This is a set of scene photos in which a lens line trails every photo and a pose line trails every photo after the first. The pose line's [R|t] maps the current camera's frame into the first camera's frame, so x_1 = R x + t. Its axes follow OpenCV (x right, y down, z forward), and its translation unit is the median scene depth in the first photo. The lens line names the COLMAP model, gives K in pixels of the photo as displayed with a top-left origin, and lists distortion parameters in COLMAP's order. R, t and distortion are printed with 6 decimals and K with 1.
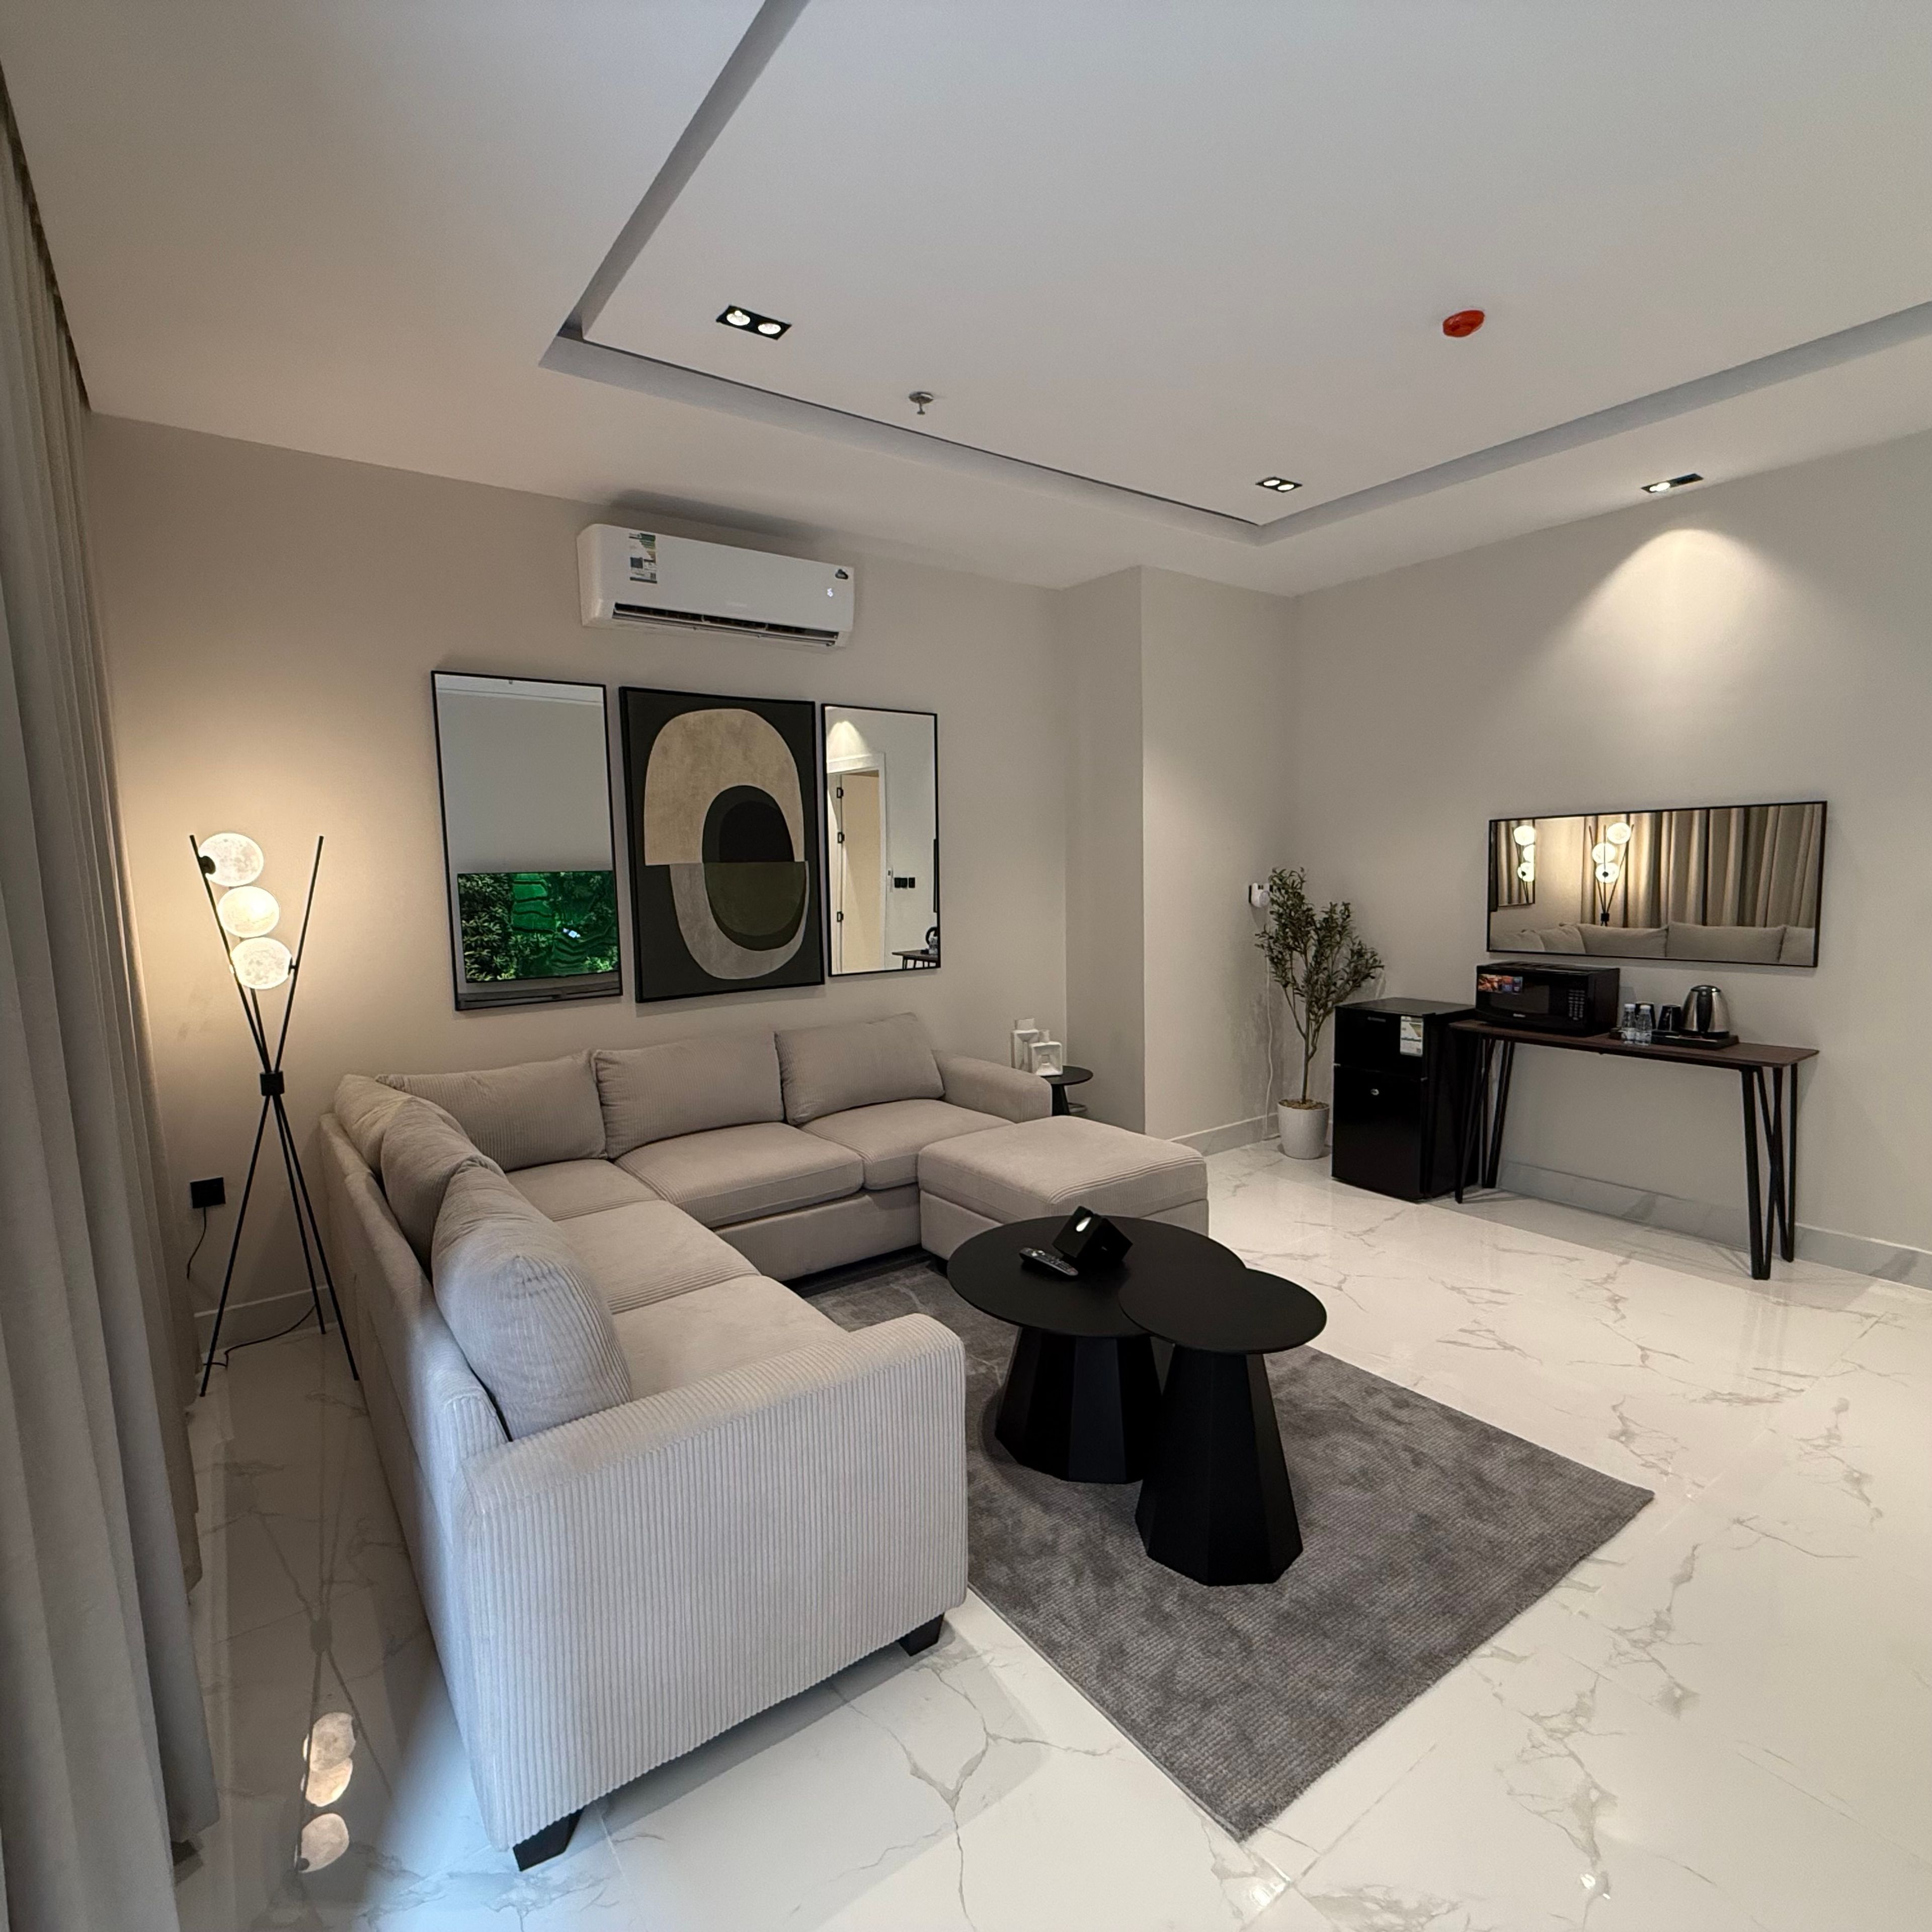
lens RADIAL K [[1025.8, 0, 958.4], [0, 1025.8, 970.1], [0, 0, 1]] dist [0.000304, 0.000459]
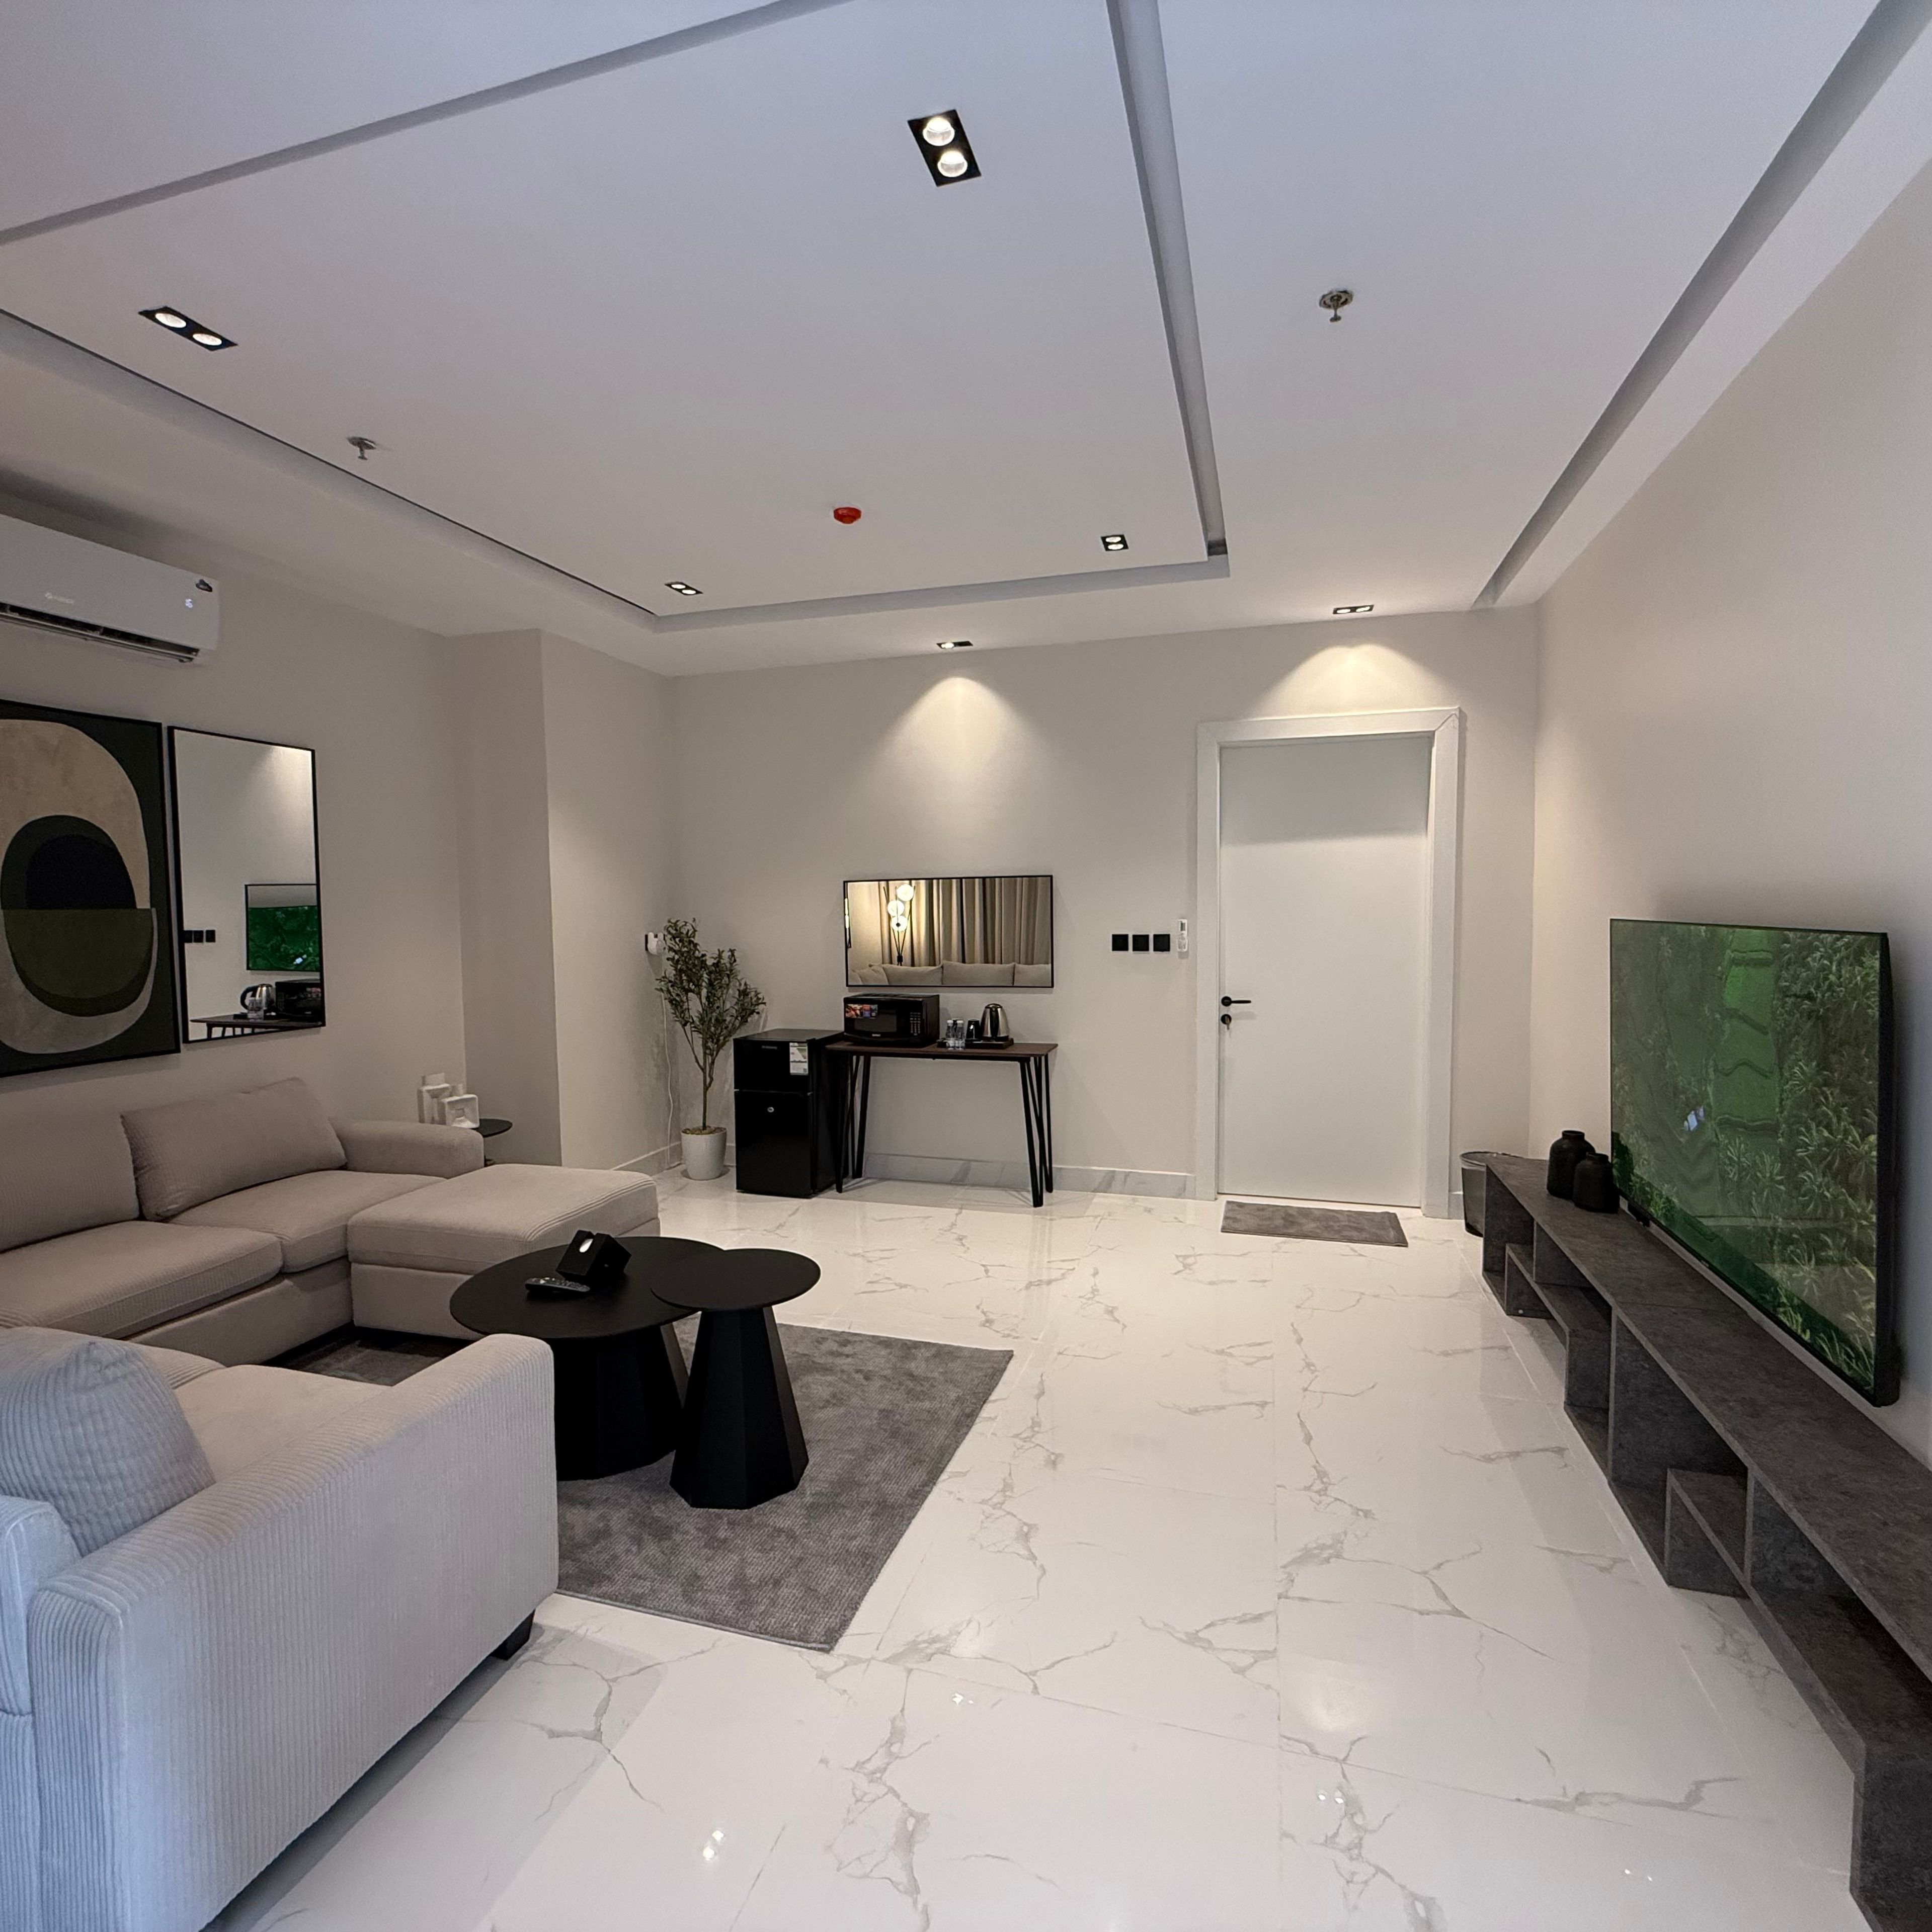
lens RADIAL K [[1025.8, 0, 959.8], [0, 1025.8, 969.0], [0, 0, 1]] dist [0.000304, 0.000459]
pose [[0.795013, -0.025603, 0.606052, -0.144958], [0.056465, 0.997894, -0.031913, 0.009394], [-0.603959, 0.059591, 0.794784, -0.079237]]
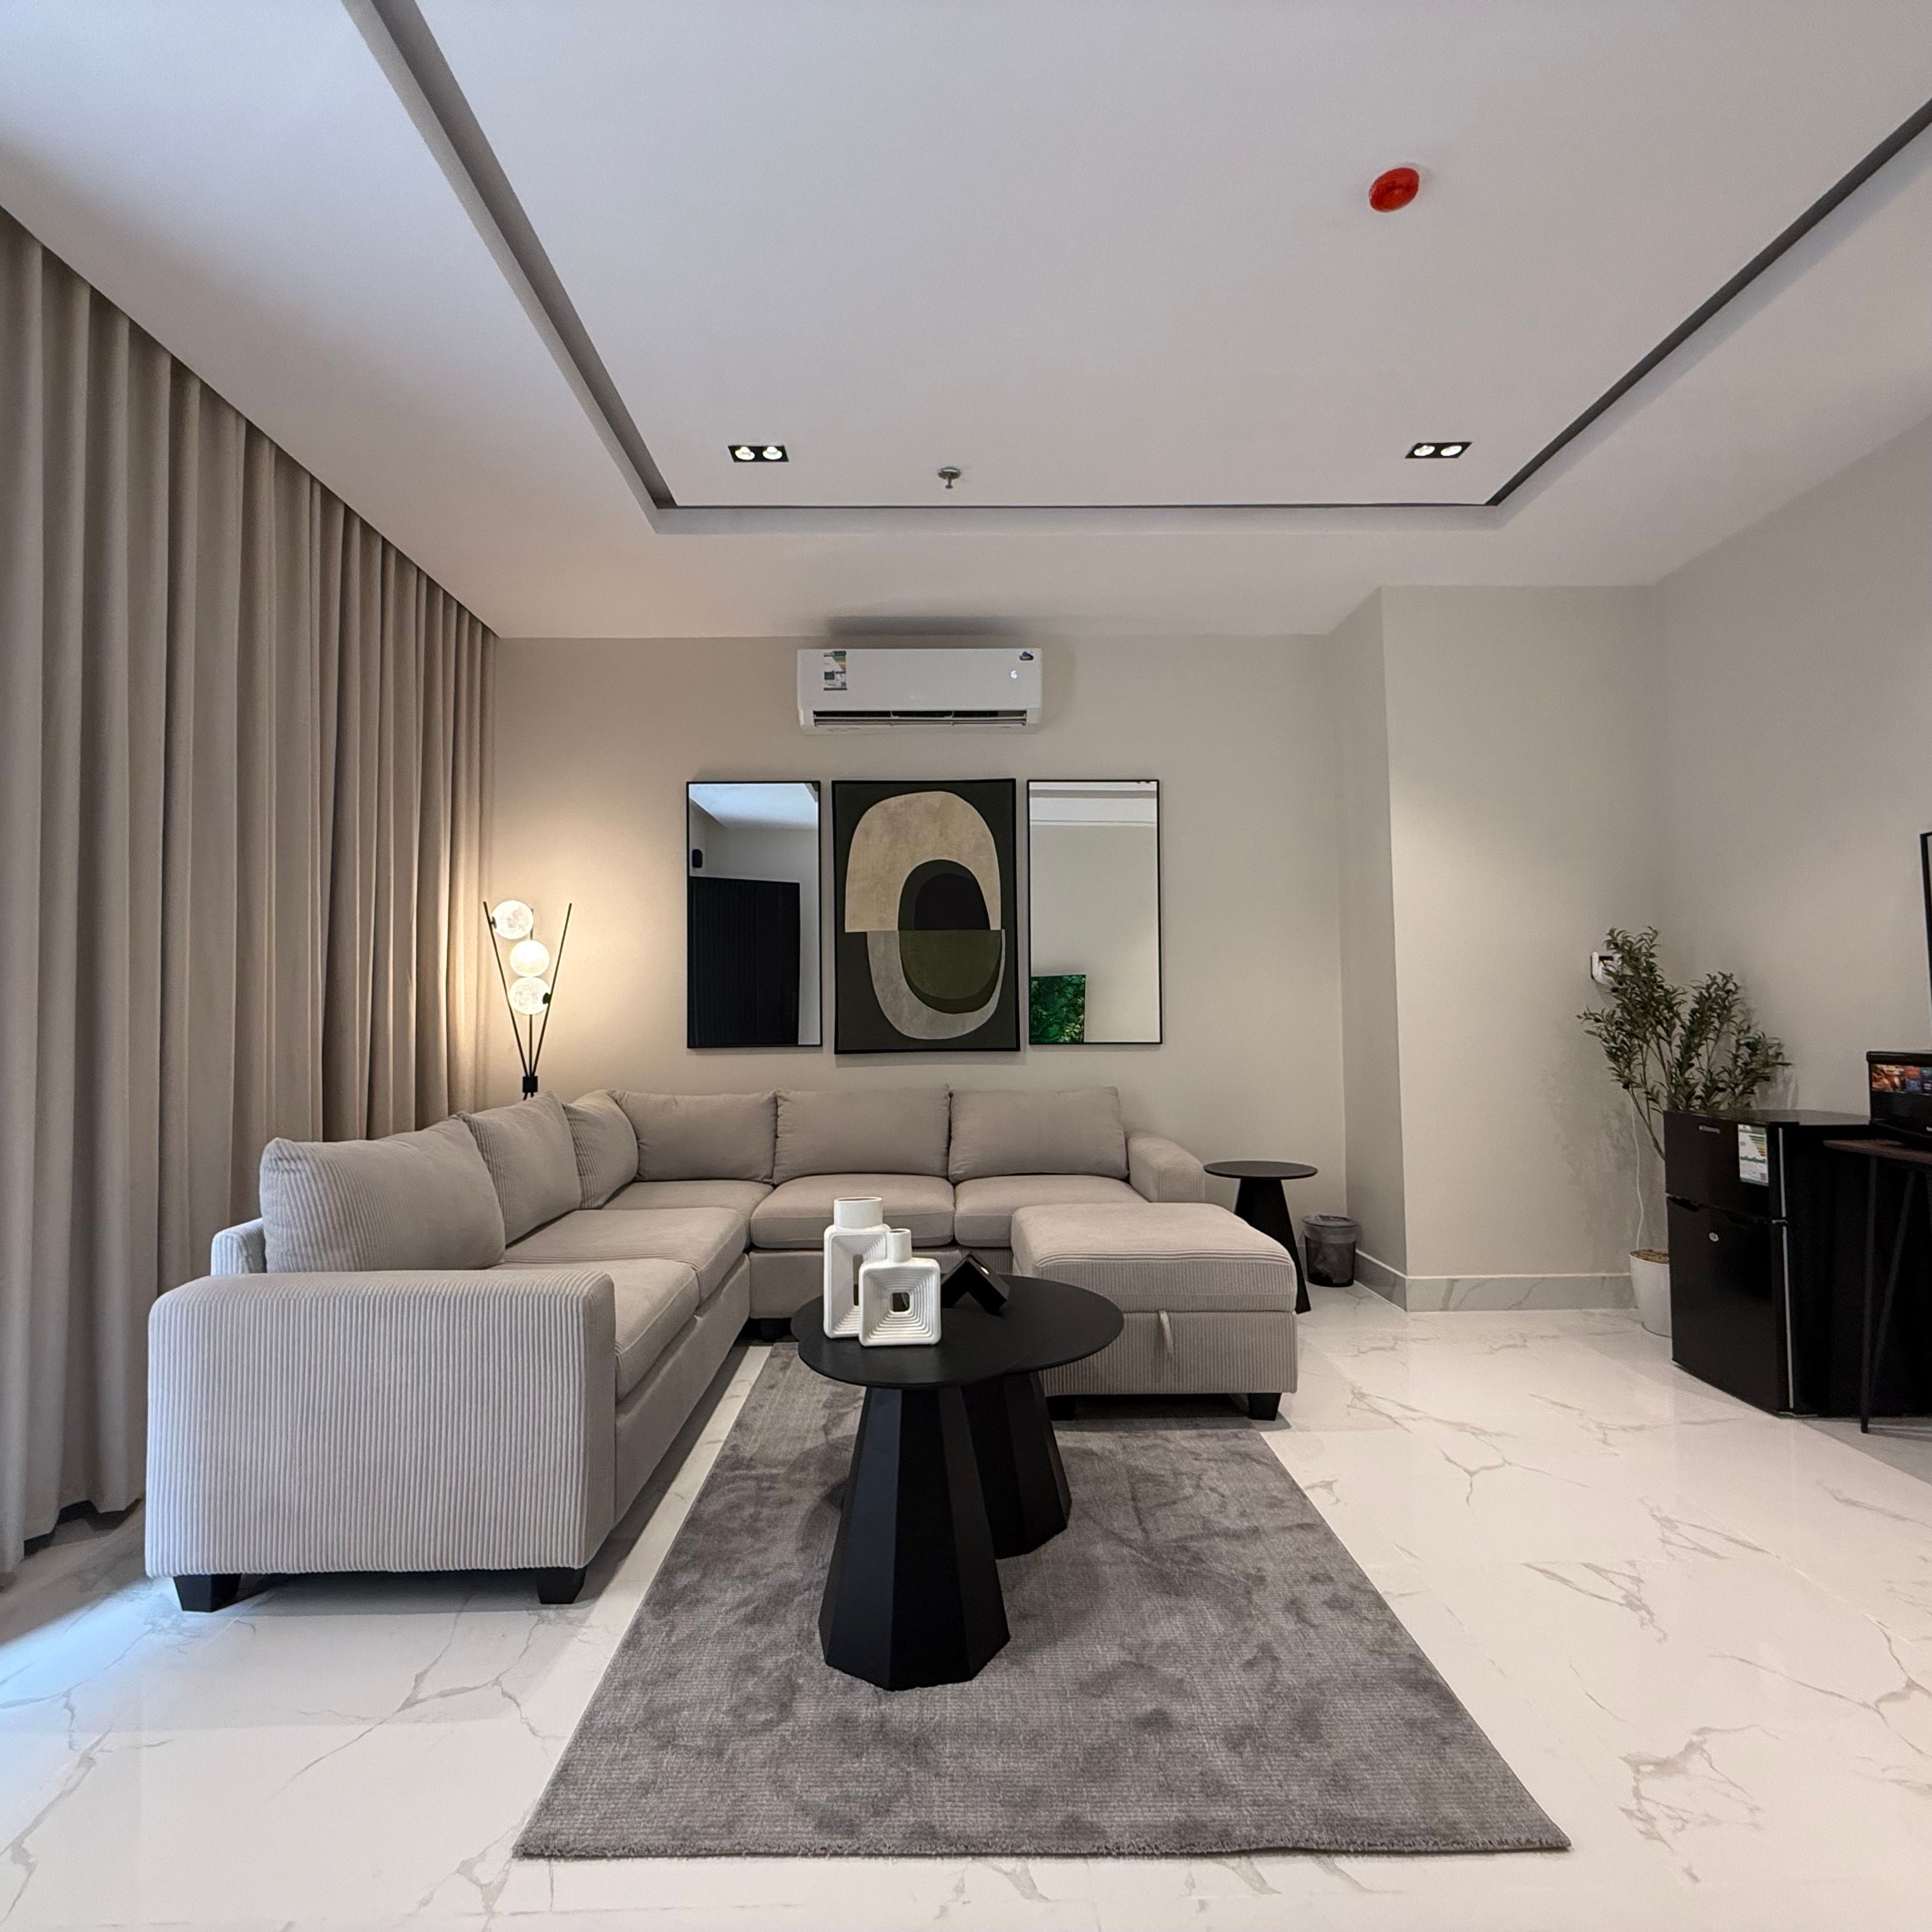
lens RADIAL K [[1025.8, 0, 956.2], [0, 1025.8, 969.2], [0, 0, 1]] dist [0.000304, 0.000459]
pose [[0.820465, -0.013373, -0.571540, 0.438213], [-0.064975, 0.991067, -0.116463, 0.061765], [0.567992, 0.132689, 0.812267, 0.151514]]
